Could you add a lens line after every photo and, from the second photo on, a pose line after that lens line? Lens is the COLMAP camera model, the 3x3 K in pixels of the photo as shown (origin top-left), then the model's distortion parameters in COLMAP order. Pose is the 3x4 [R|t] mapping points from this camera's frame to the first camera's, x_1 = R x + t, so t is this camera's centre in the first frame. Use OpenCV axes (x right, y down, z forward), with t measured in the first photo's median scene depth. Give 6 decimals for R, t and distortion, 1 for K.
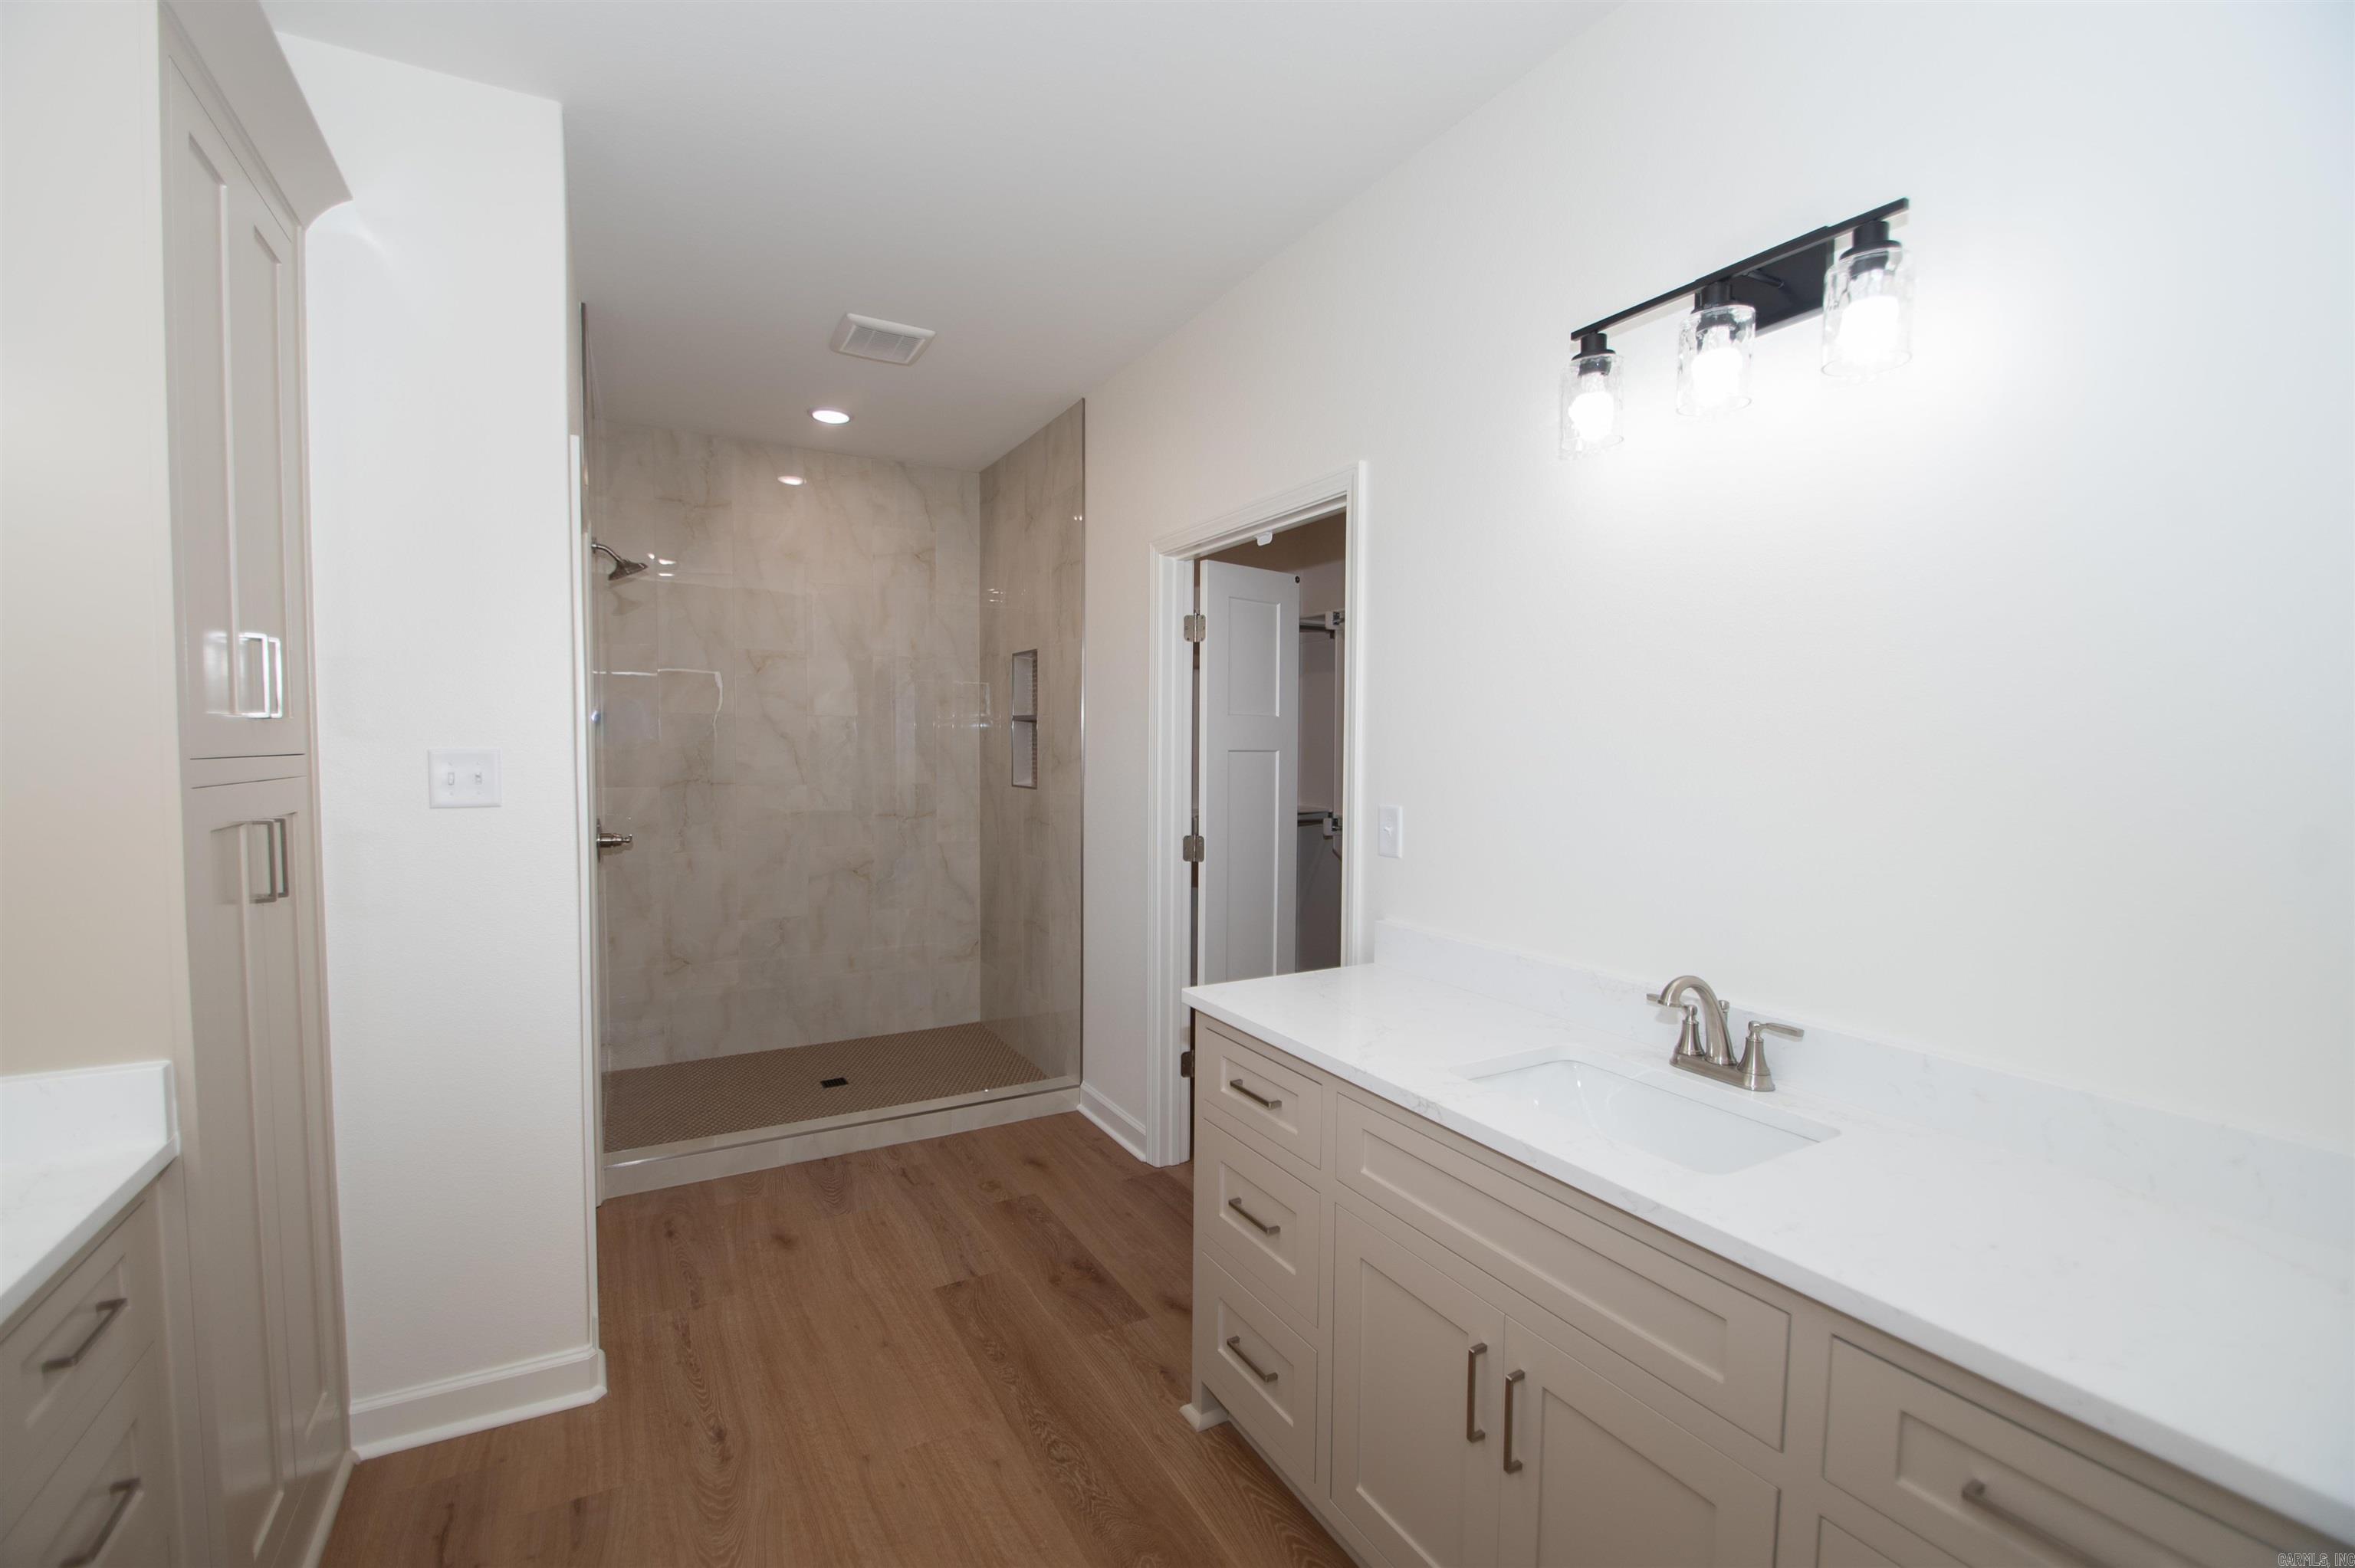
lens RADIAL K [[967.4, 0, 1174.7], [0, 967.4, 781.0], [0, 0, 1]] dist [-0.018768, -0.004279]
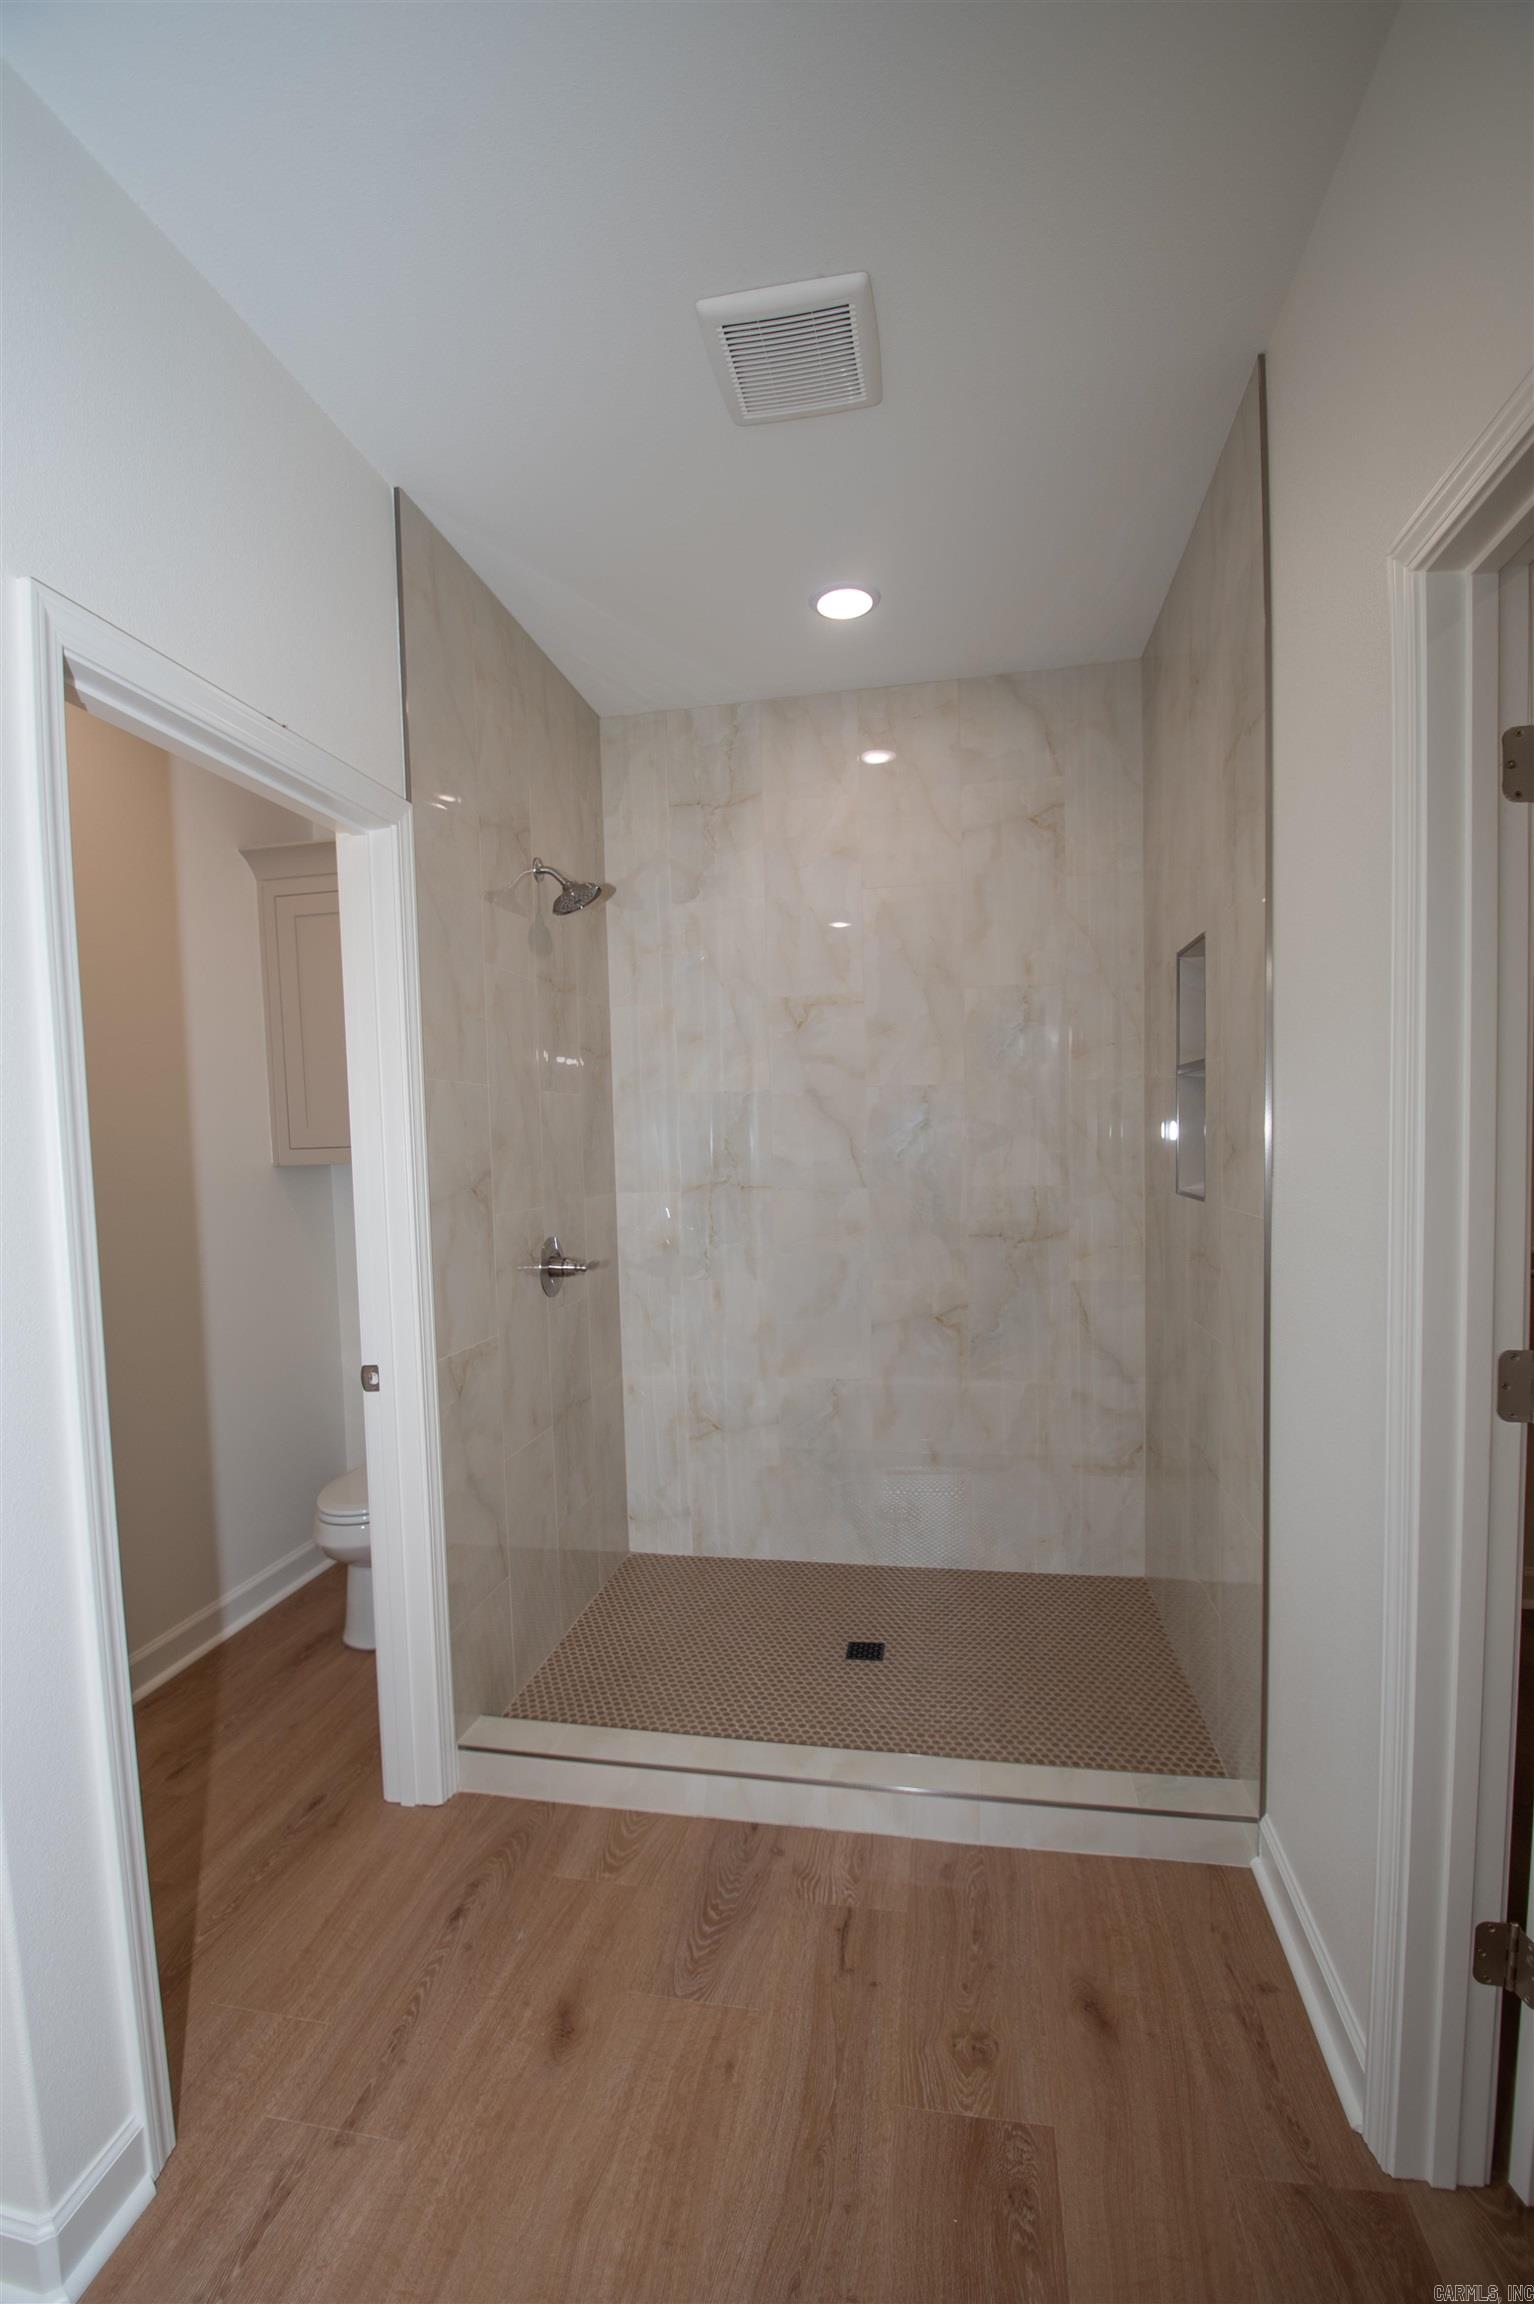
lens RADIAL K [[946.6, 0, 850.1], [0, 946.6, 1194.1], [0, 0, 1]] dist [-0.018768, -0.004279]
pose [[0.764695, 0.012187, -0.644277, 0.040807], [0.006884, 0.999610, 0.027078, -0.010509], [0.644356, -0.025142, 0.764312, 0.491465]]
